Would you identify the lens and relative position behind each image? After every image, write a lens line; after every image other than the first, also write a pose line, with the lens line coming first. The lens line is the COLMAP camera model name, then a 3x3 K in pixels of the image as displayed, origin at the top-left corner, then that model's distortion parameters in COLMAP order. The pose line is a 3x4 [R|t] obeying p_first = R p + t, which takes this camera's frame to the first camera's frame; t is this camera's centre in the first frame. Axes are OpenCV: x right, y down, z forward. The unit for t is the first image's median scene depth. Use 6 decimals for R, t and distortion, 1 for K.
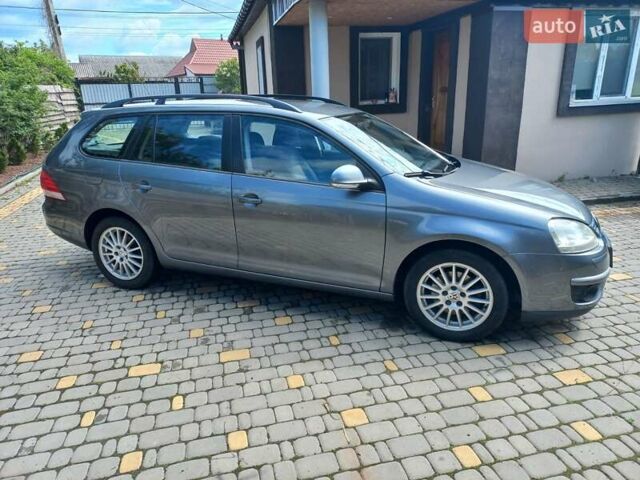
lens RADIAL K [[455.9, 0, 325.2], [0, 455.9, 243.0], [0, 0, 1]] dist [0.033194, -0.010106]
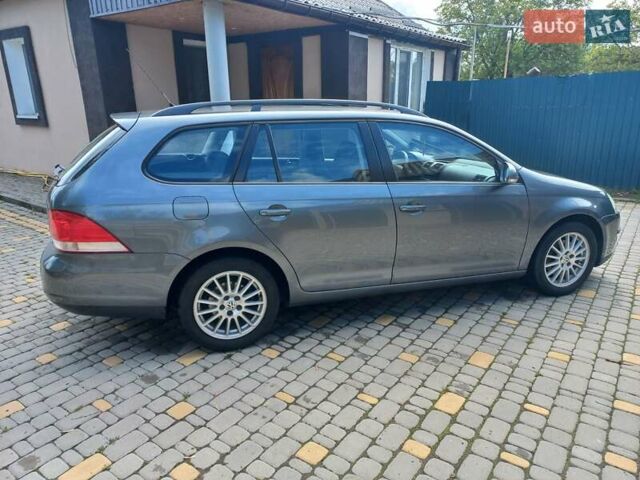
lens RADIAL K [[455.9, 0, 324.3], [0, 455.9, 241.3], [0, 0, 1]] dist [0.033194, -0.010106]
pose [[0.770557, -0.167671, 0.614921, -0.790013], [0.187625, 0.981701, 0.032569, -0.078537], [-0.609129, 0.090278, 0.787916, 0.305914]]
